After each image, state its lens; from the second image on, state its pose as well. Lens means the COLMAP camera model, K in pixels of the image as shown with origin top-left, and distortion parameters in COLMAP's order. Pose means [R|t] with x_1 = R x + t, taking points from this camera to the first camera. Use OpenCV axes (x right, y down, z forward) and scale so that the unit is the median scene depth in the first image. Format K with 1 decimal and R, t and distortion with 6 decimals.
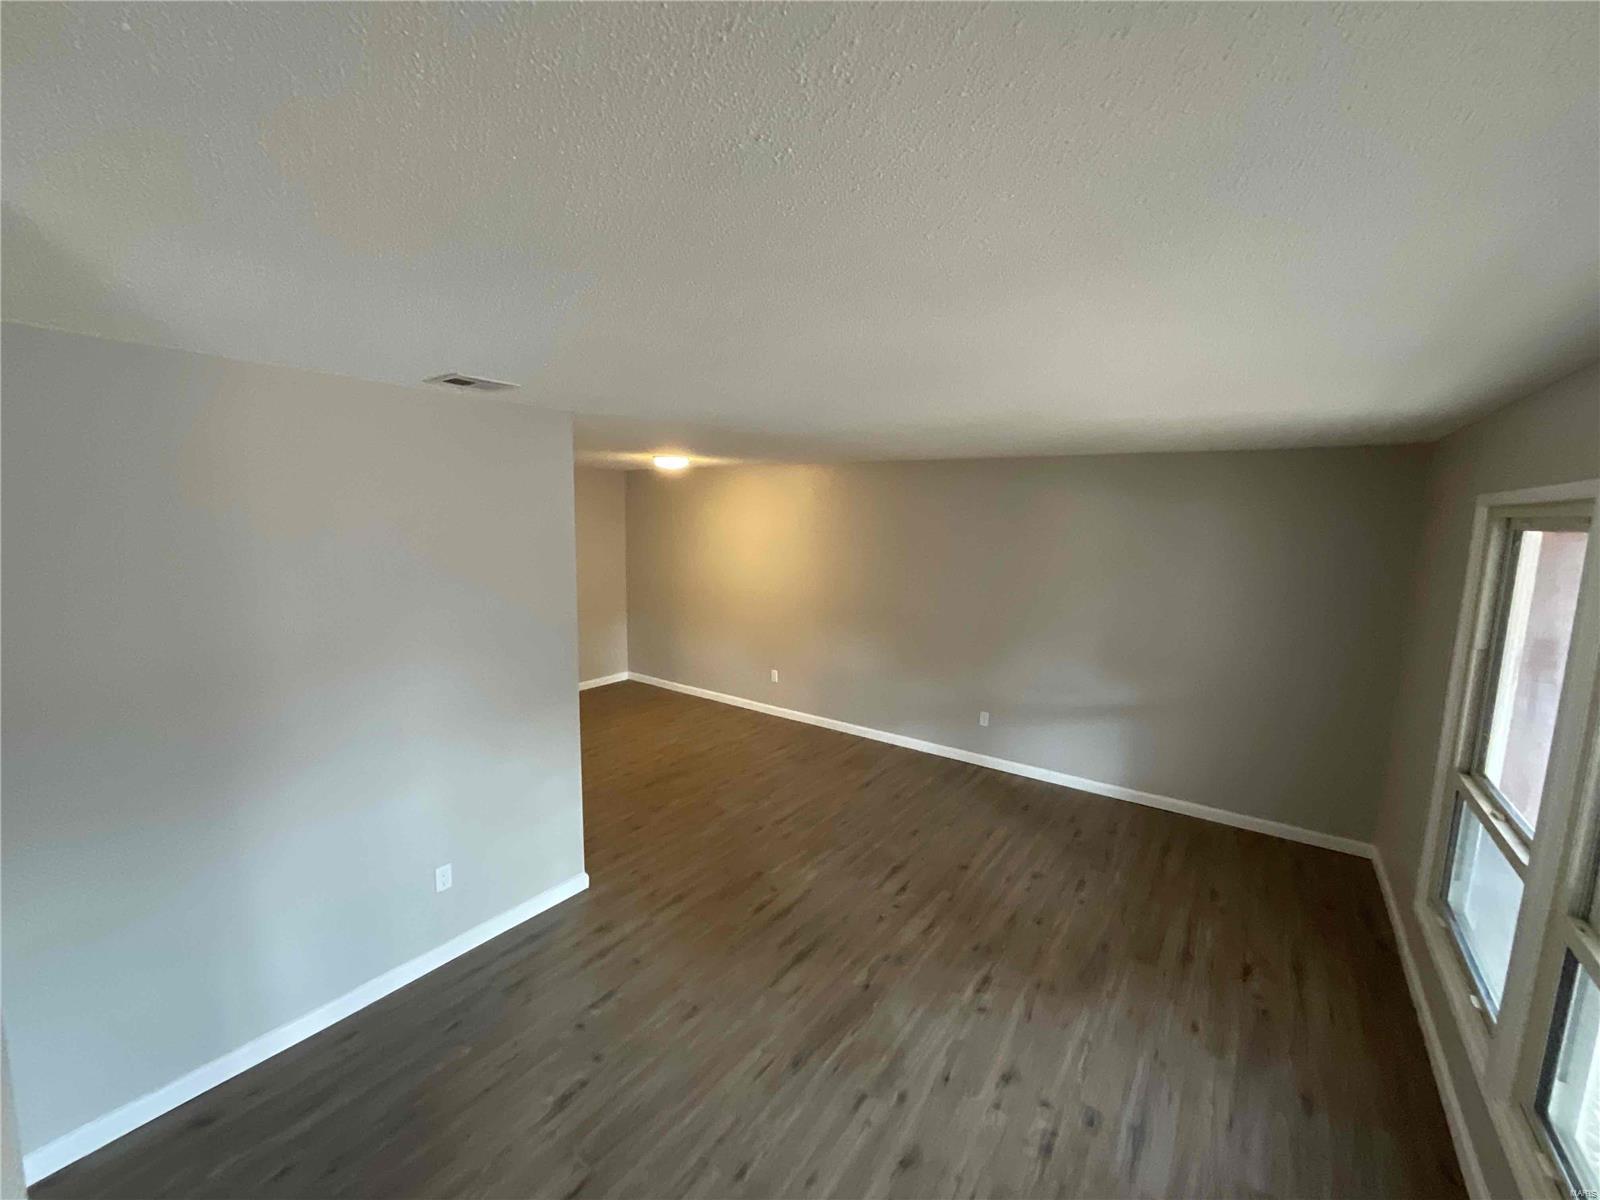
lens RADIAL K [[648.2, 0, 799.4], [0, 648.2, 598.5], [0, 0, 1]] dist [-0.014736, 0.007875]
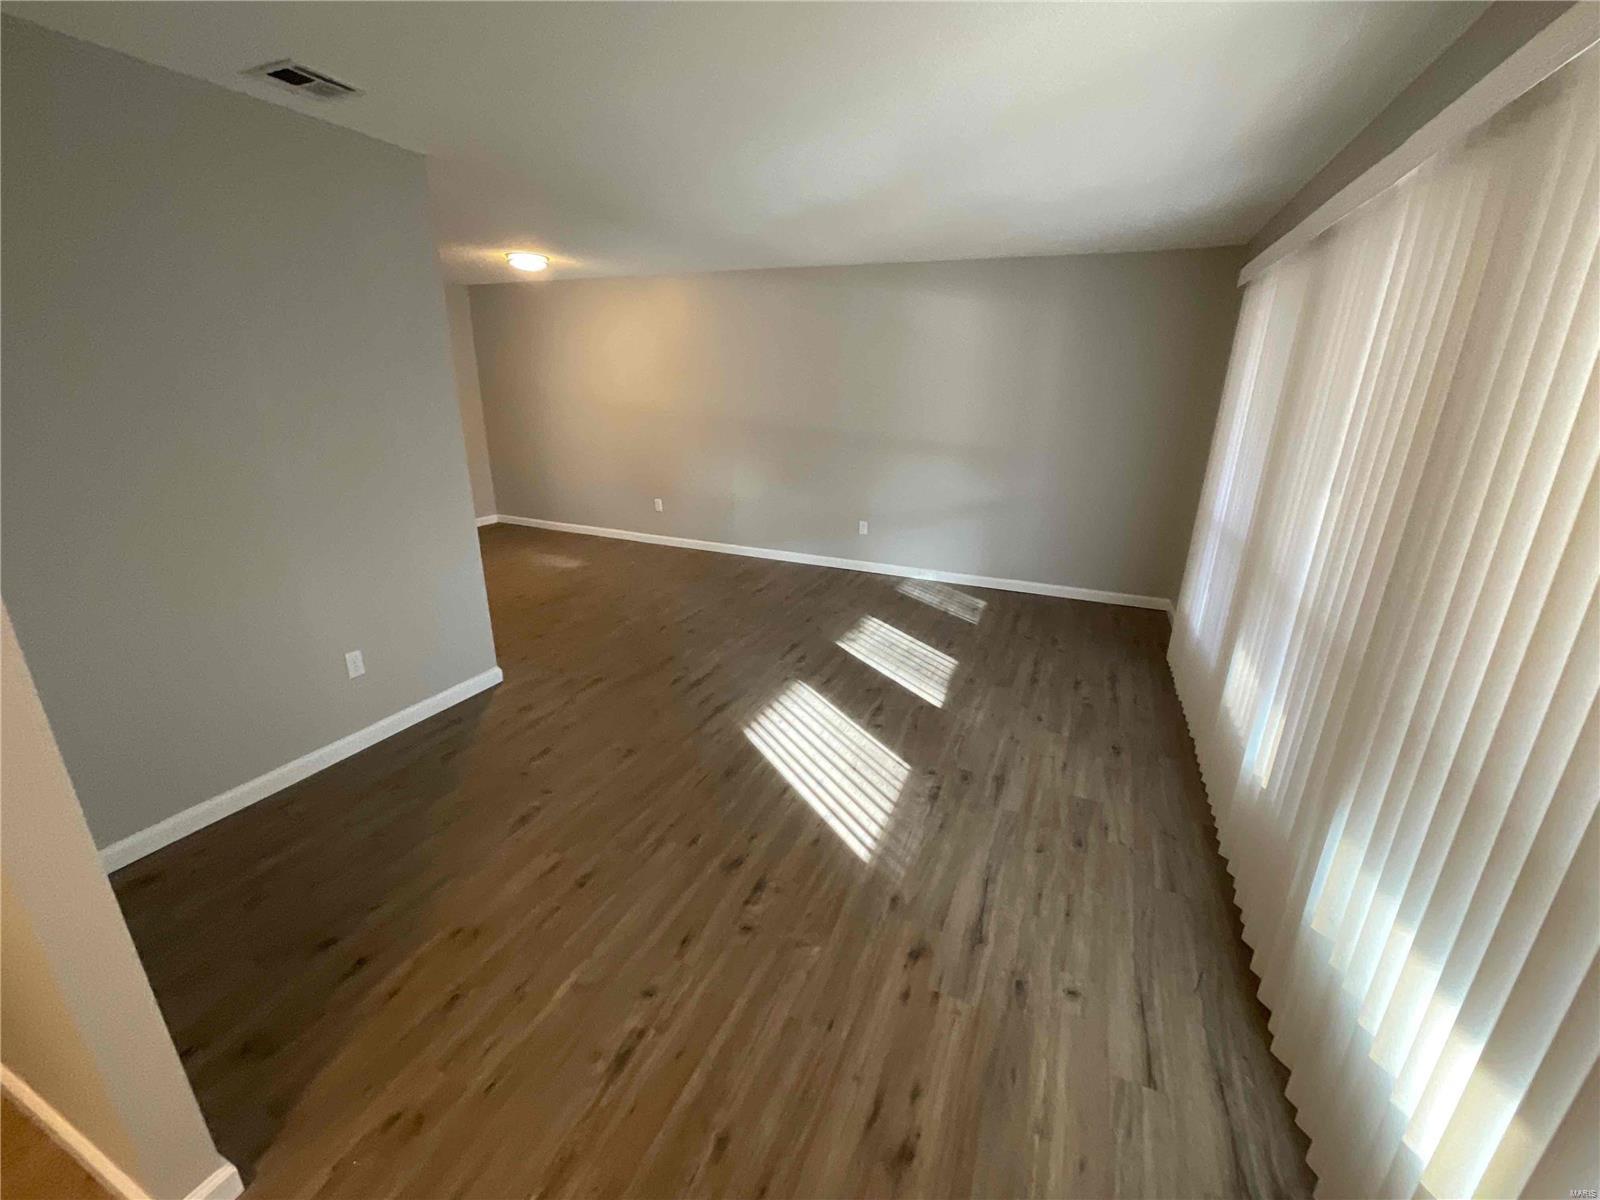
lens RADIAL K [[653.4, 0, 799.1], [0, 653.4, 602.1], [0, 0, 1]] dist [-0.014245, 0.011575]
pose [[0.977983, -0.070409, 0.196446, -0.068313], [0.030871, 0.979818, 0.197492, 0.148184], [-0.206387, -0.187080, 0.960420, -0.071986]]
